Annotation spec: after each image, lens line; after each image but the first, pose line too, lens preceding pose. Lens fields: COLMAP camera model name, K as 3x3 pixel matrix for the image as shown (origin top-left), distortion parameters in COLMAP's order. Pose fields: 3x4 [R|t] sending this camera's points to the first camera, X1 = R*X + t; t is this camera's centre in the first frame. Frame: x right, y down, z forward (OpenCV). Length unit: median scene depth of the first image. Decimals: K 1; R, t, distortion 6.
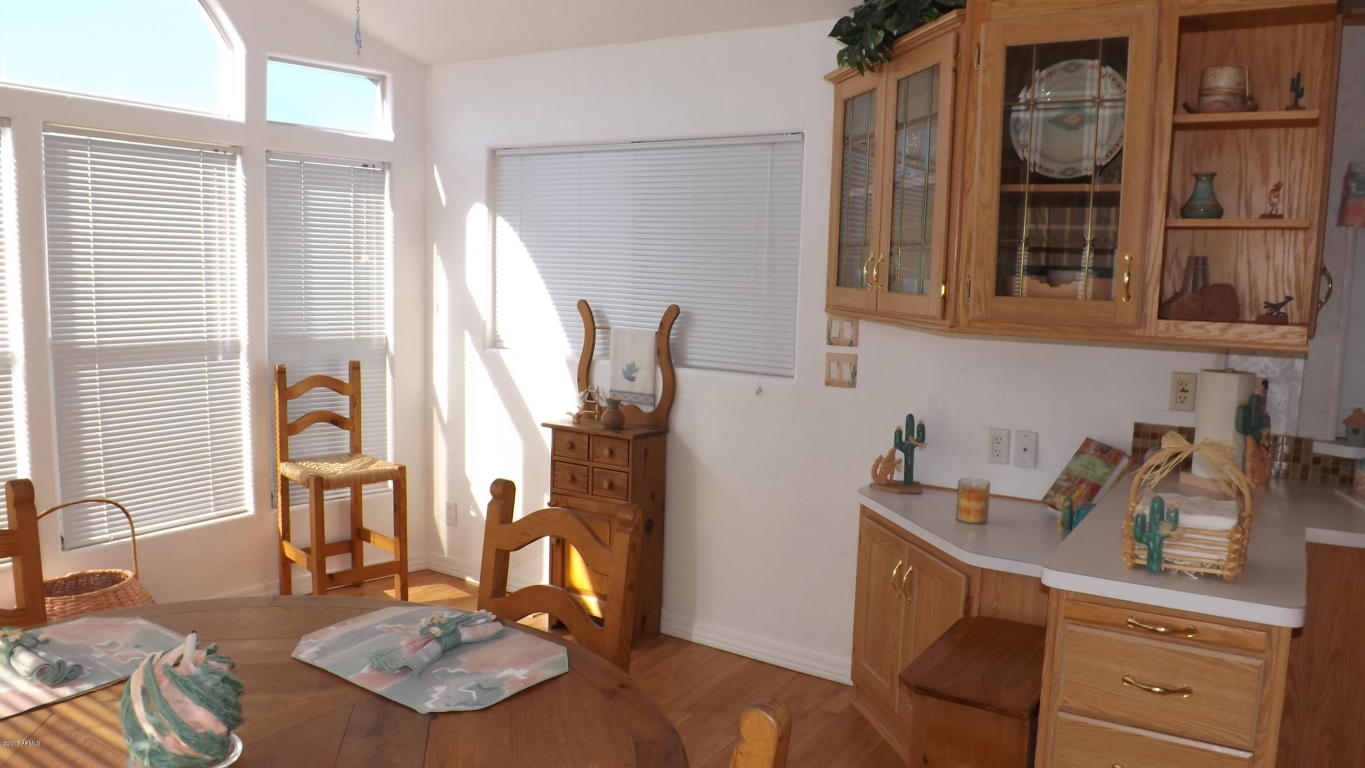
lens RADIAL K [[974.2, 0, 686.9], [0, 974.2, 384.0], [0, 0, 1]] dist [-0.059061, 0.008095]
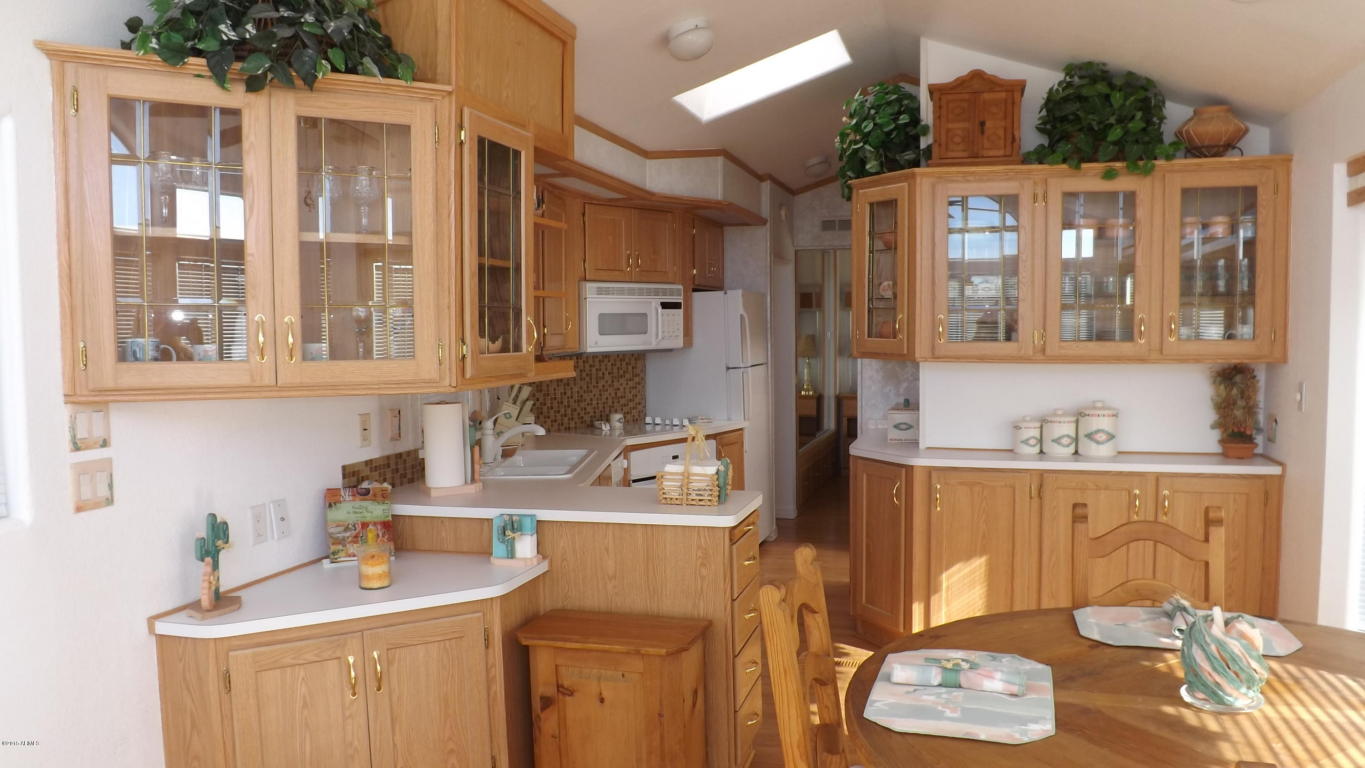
lens RADIAL K [[974.2, 0, 686.4], [0, 974.2, 388.6], [0, 0, 1]] dist [-0.059061, 0.008095]
pose [[-0.291570, -0.077653, 0.953392, -0.505926], [0.115638, 0.986528, 0.115717, -0.093460], [-0.949534, 0.143988, -0.278662, 0.660485]]
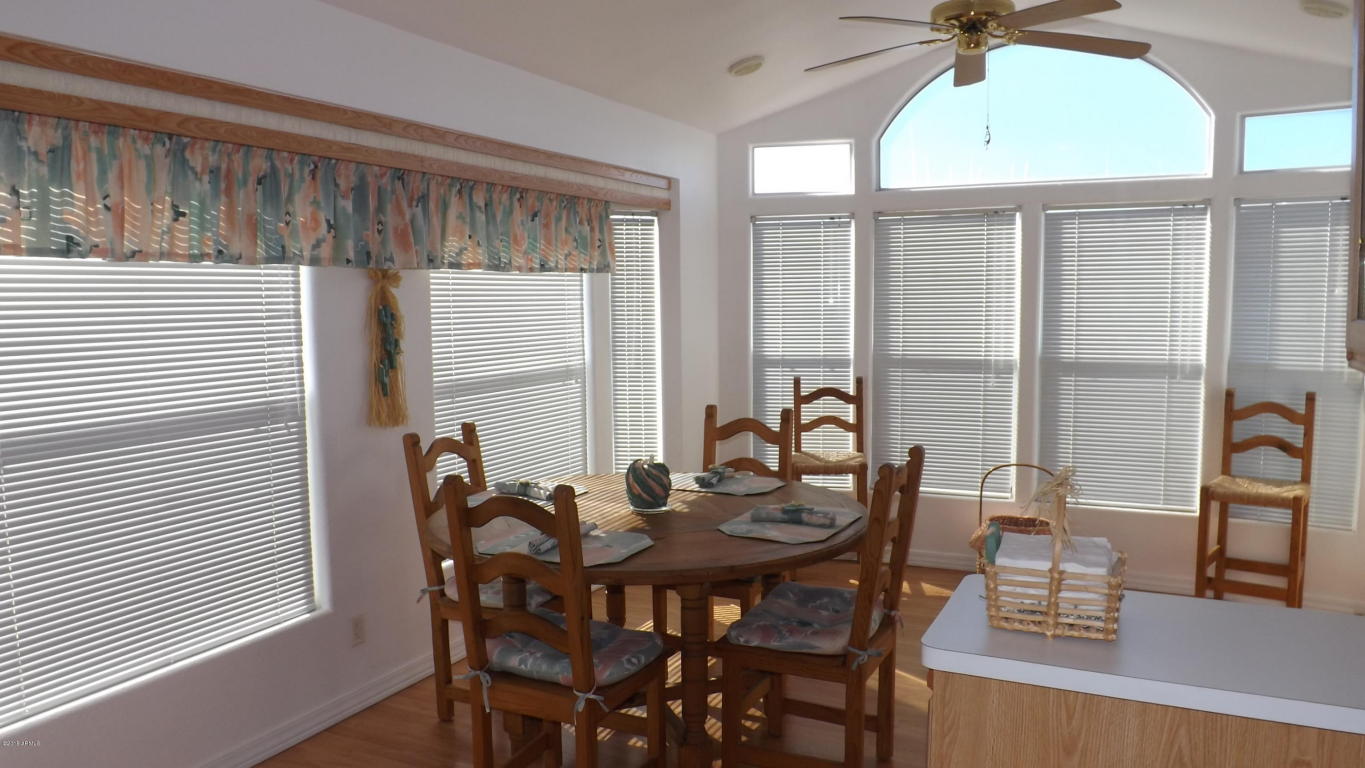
lens RADIAL K [[974.2, 0, 680.8], [0, 974.2, 384.7], [0, 0, 1]] dist [-0.059061, 0.008095]
pose [[0.141268, 0.064624, -0.987860, 0.620314], [-0.100966, 0.993604, 0.050562, -0.017315], [0.984809, 0.092598, 0.146889, 0.223451]]
